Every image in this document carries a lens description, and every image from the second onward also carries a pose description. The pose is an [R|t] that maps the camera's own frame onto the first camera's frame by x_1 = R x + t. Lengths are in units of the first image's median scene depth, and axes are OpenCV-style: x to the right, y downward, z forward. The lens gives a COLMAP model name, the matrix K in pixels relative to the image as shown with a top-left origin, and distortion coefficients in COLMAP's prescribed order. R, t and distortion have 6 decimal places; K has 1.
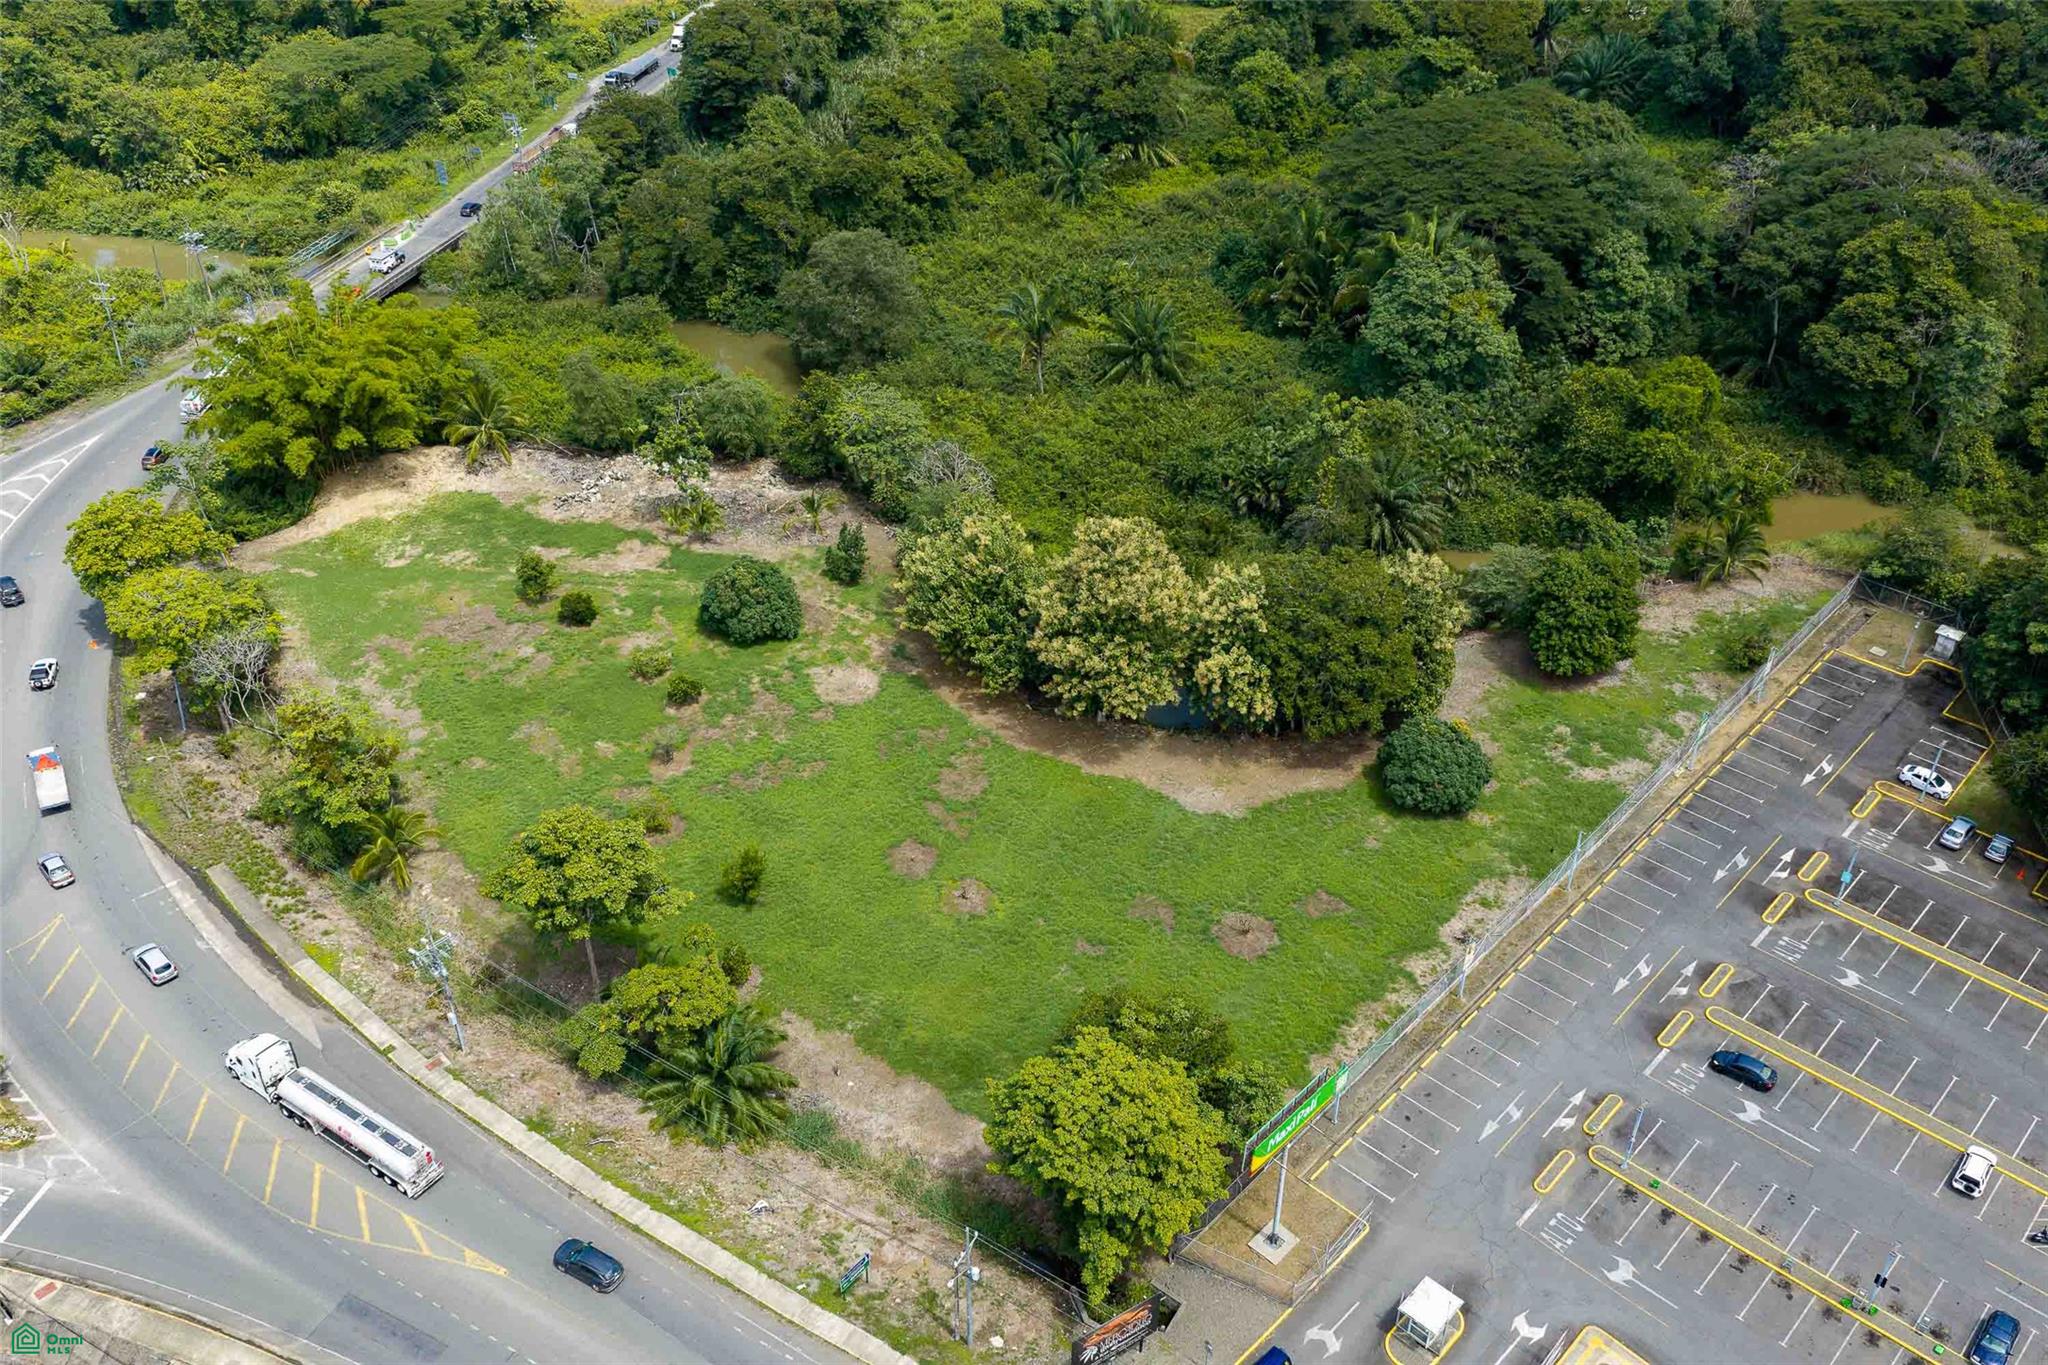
lens RADIAL K [[1700.2, 0, 1024.0], [0, 1700.2, 682.5], [0, 0, 1]] dist [0.002910, 0.000821]
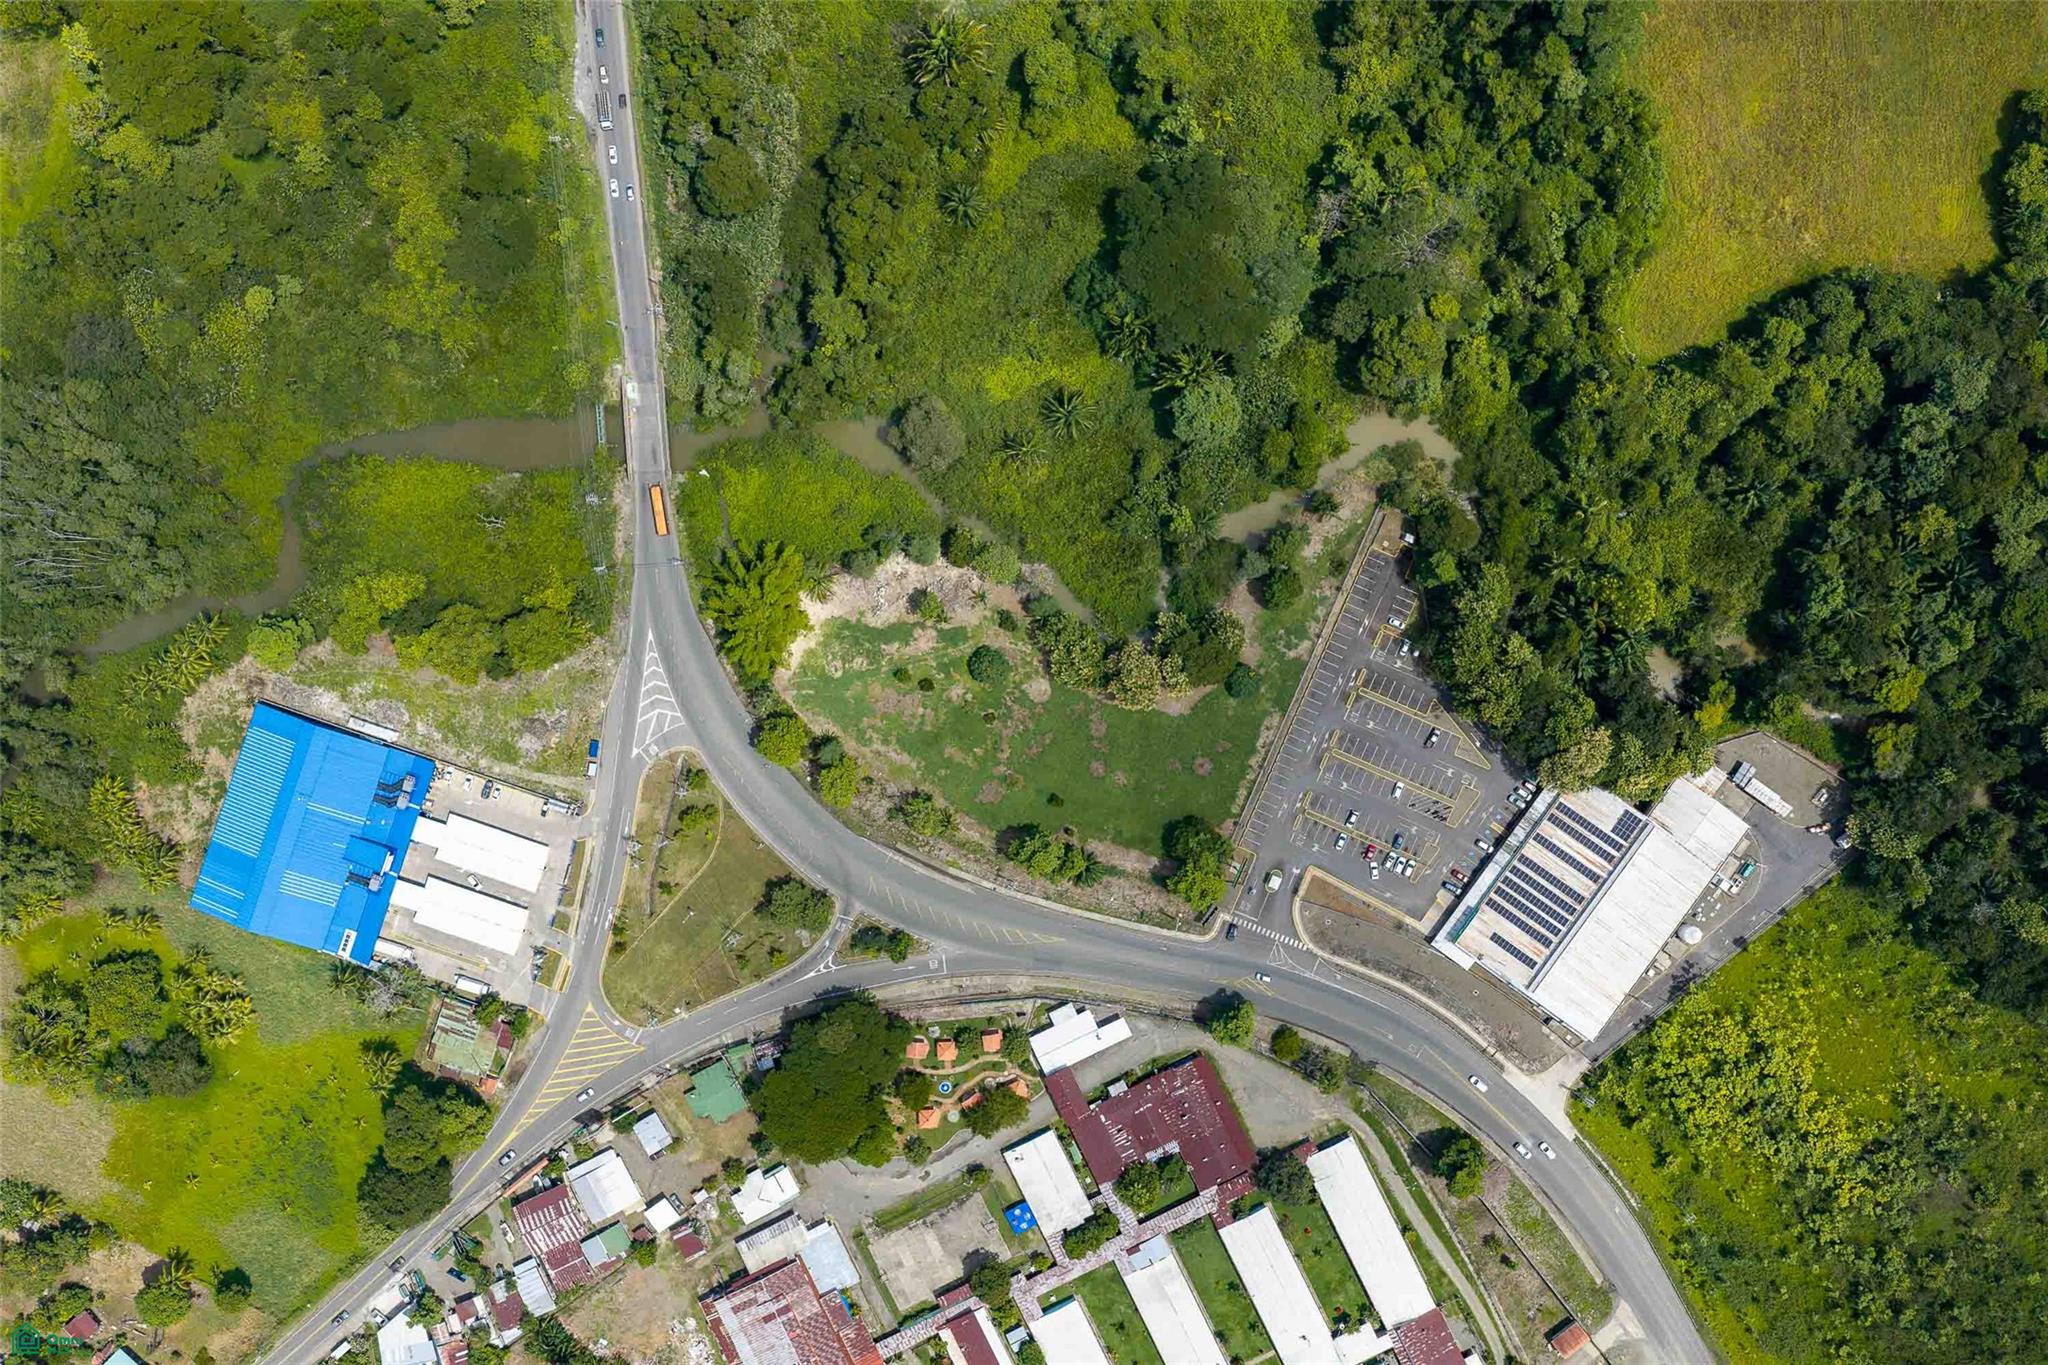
lens RADIAL K [[1700.2, 0, 1024.0], [0, 1700.2, 682.5], [0, 0, 1]] dist [0.002910, 0.000821]
pose [[0.940691, -0.338136, -0.027652, -0.037606], [0.219939, 0.545748, 0.808570, -1.890404], [-0.258316, -0.766697, 0.587749, -0.529392]]
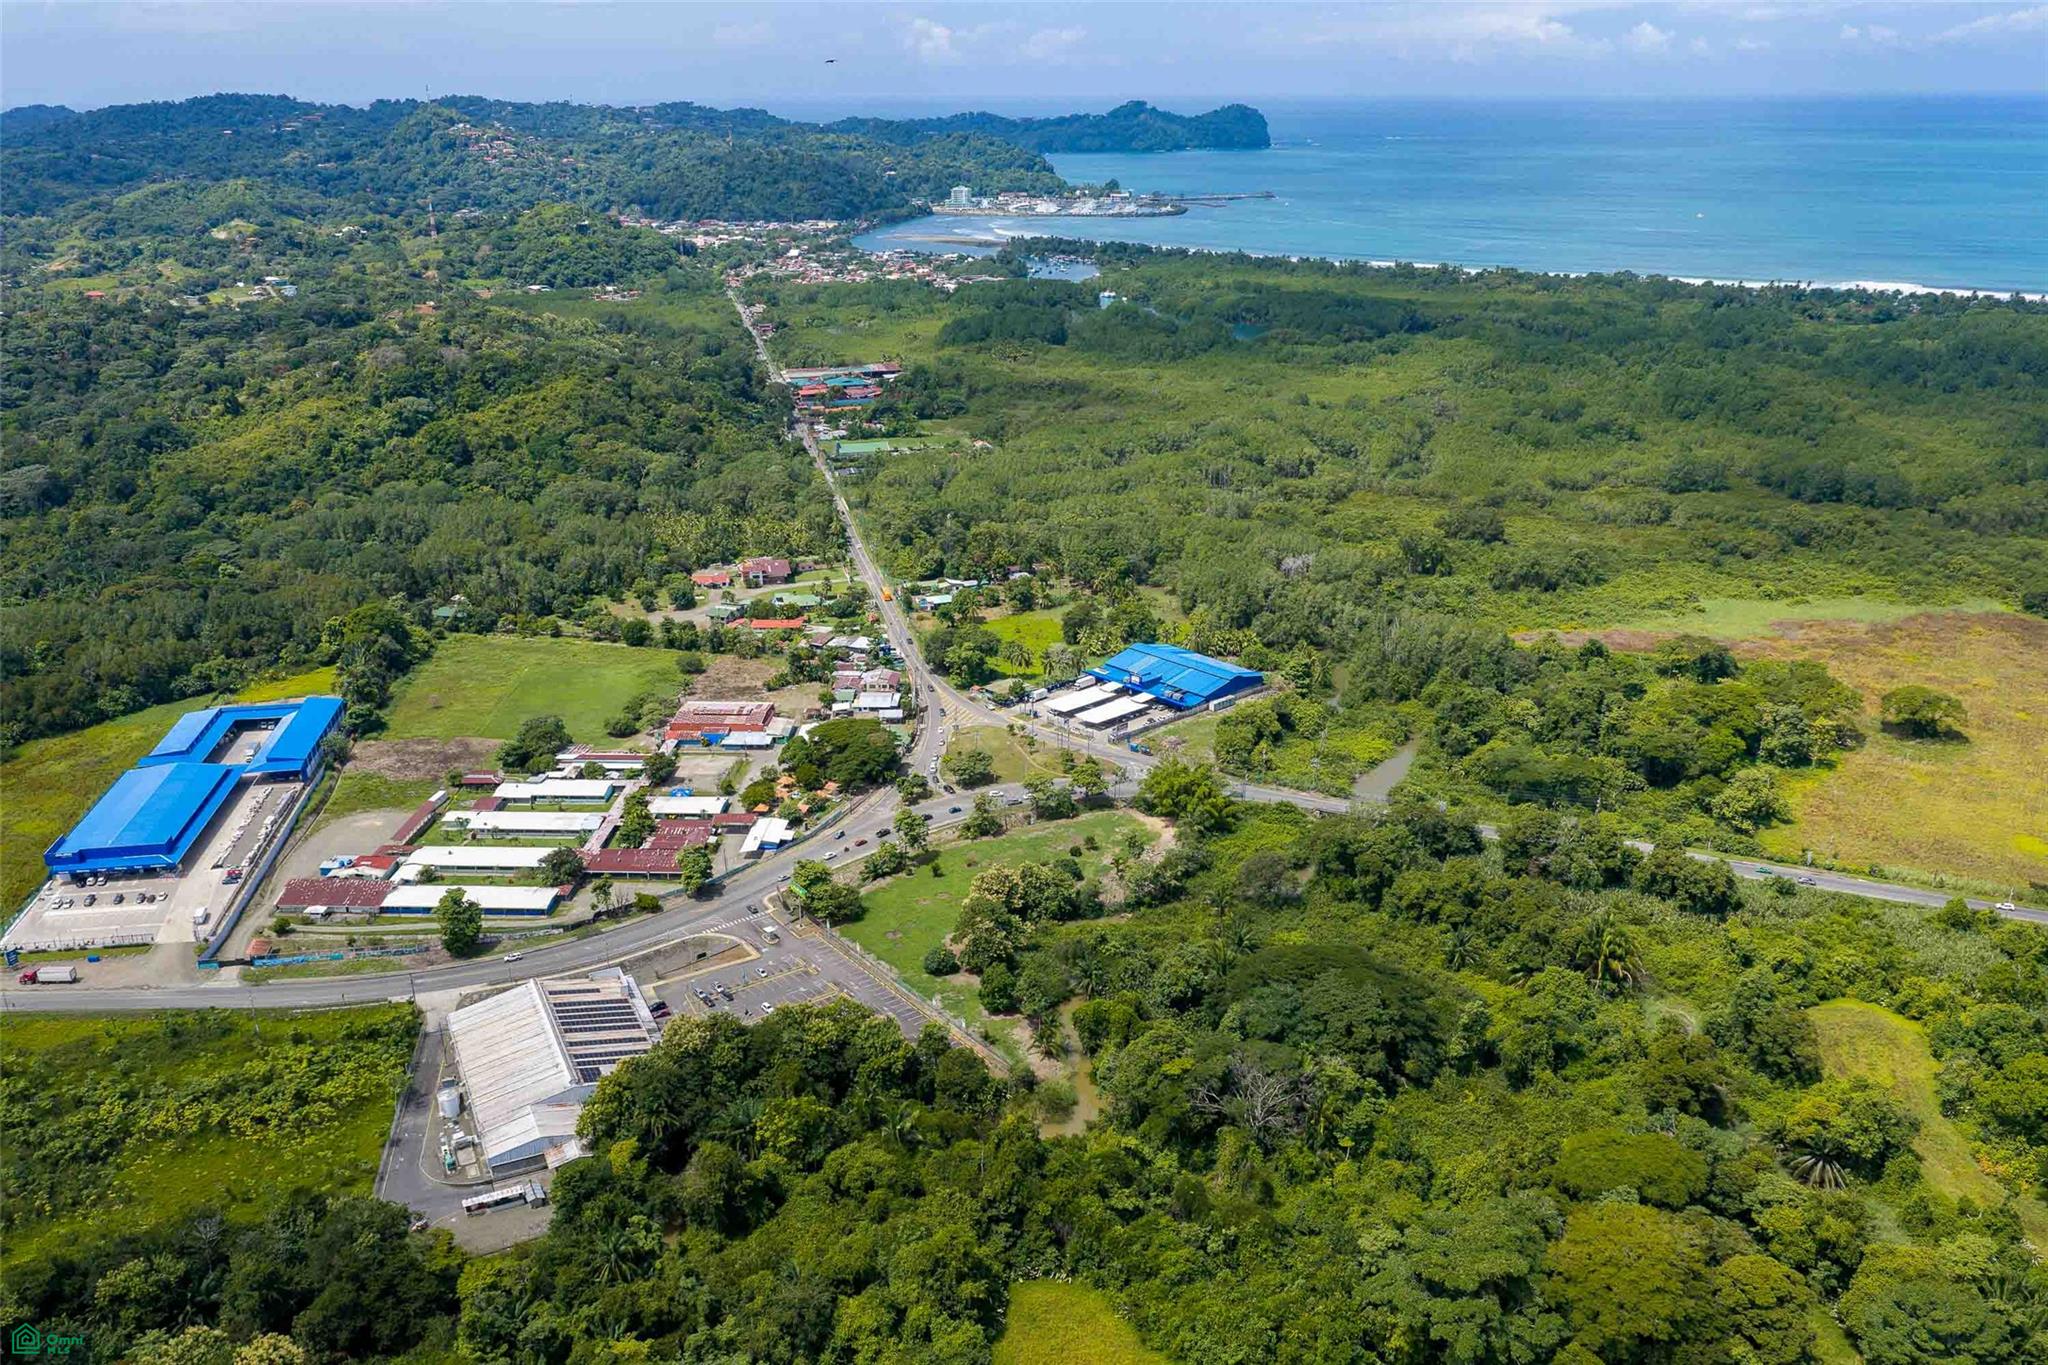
lens RADIAL K [[1700.2, 0, 1024.0], [0, 1700.2, 682.5], [0, 0, 1]] dist [0.002910, 0.000821]
pose [[-0.164572, 0.326453, -0.930776, 2.289128], [-0.568129, 0.740020, 0.360000, -1.191353], [0.806316, 0.588047, 0.063681, 0.460403]]
